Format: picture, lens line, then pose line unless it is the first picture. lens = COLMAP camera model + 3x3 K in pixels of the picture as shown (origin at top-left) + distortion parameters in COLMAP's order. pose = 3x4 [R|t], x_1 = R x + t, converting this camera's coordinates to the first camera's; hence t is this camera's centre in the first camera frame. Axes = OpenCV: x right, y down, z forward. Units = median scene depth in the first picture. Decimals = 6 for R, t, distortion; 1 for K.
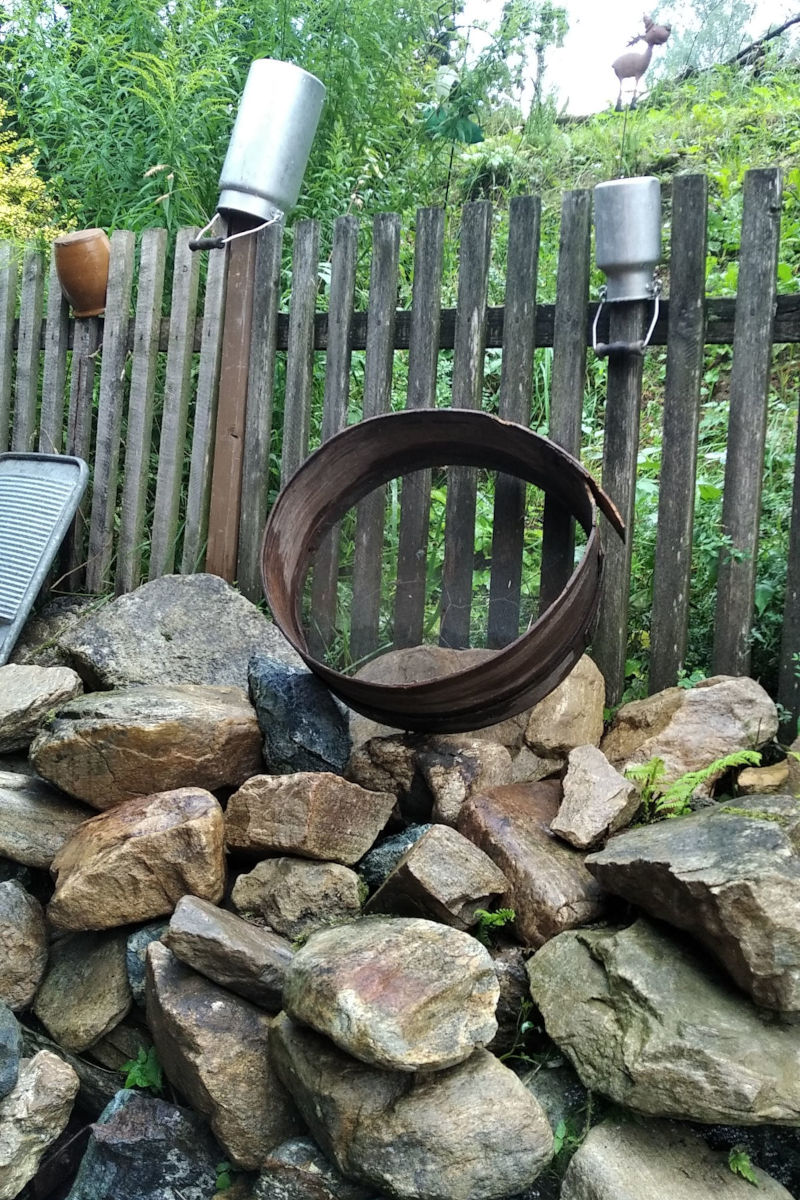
lens RADIAL K [[1493.1, 0, 400.0], [0, 1493.1, 600.0], [0, 0, 1]] dist [0.088717, -0.487622]
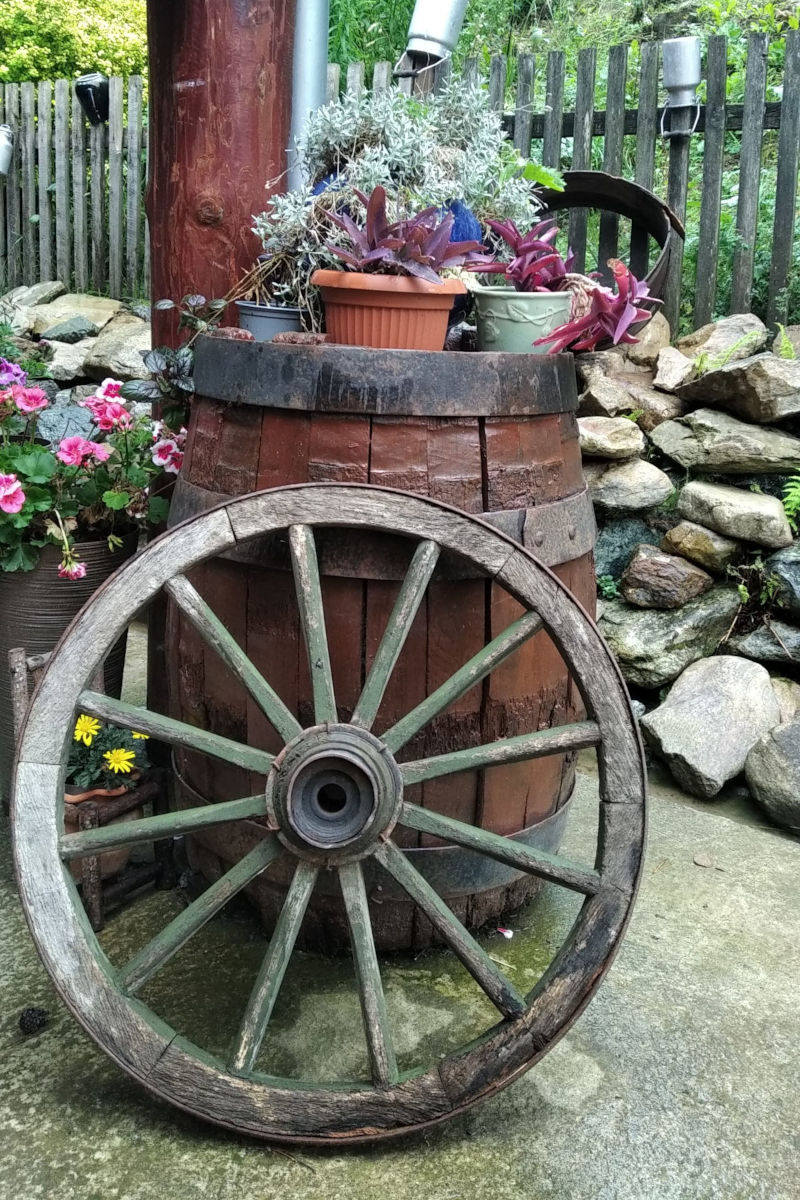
lens RADIAL K [[1493.1, 0, 400.0], [0, 1493.1, 600.0], [0, 0, 1]] dist [0.088717, -0.487622]
pose [[0.999399, -0.027550, 0.021027, -0.241459], [0.024803, 0.992308, 0.121282, 0.160945], [-0.024207, -0.120687, 0.992395, -0.843394]]
